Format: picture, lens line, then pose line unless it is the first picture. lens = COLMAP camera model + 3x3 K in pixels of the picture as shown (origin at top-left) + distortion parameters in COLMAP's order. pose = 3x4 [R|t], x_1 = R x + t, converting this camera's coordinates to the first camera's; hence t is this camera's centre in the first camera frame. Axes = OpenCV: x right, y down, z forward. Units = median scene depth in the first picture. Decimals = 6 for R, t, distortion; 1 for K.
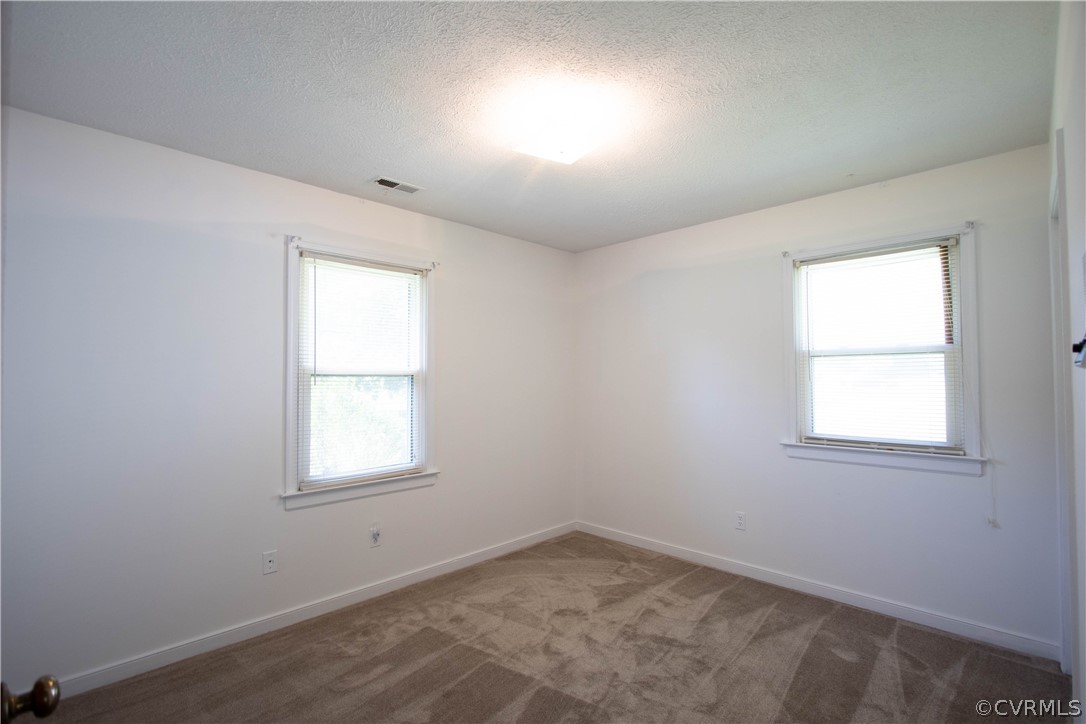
lens RADIAL K [[499.6, 0, 543.0], [0, 499.6, 362.0], [0, 0, 1]] dist [-0.013206, 0.000750]
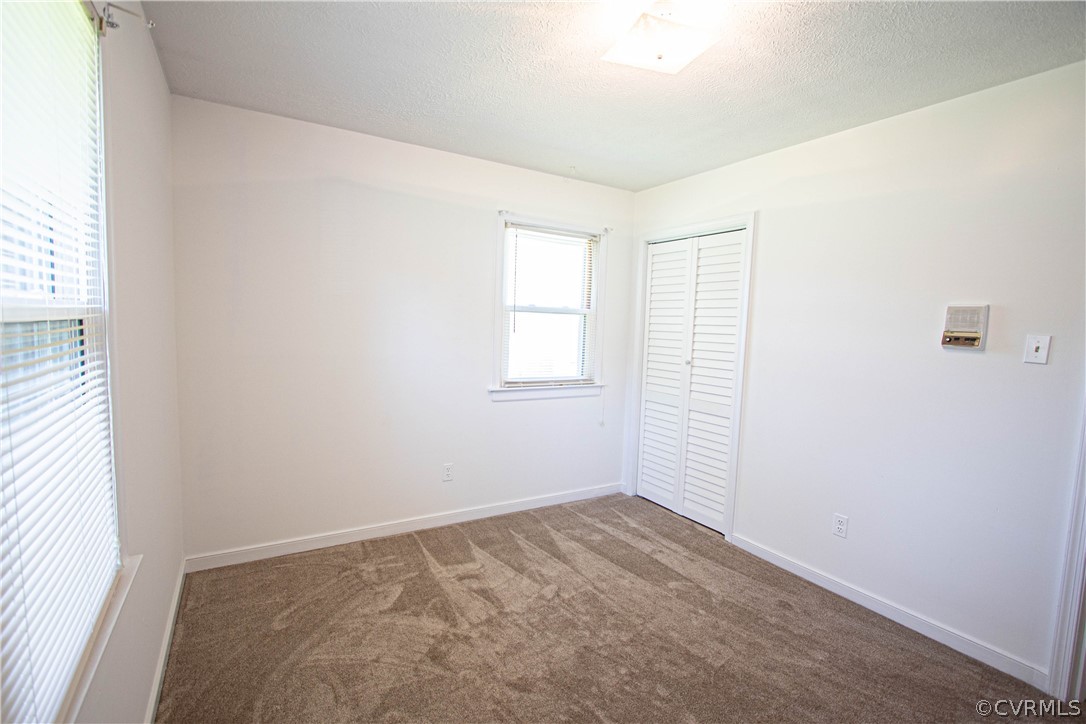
lens RADIAL K [[505.4, 0, 543.0], [0, 505.4, 362.0], [0, 0, 1]] dist [-0.002581, 0.000072]
pose [[0.240503, -0.065820, 0.968414, -0.658873], [-0.070012, 0.993923, 0.084941, 0.001765], [-0.968120, -0.088229, 0.234433, 0.758936]]
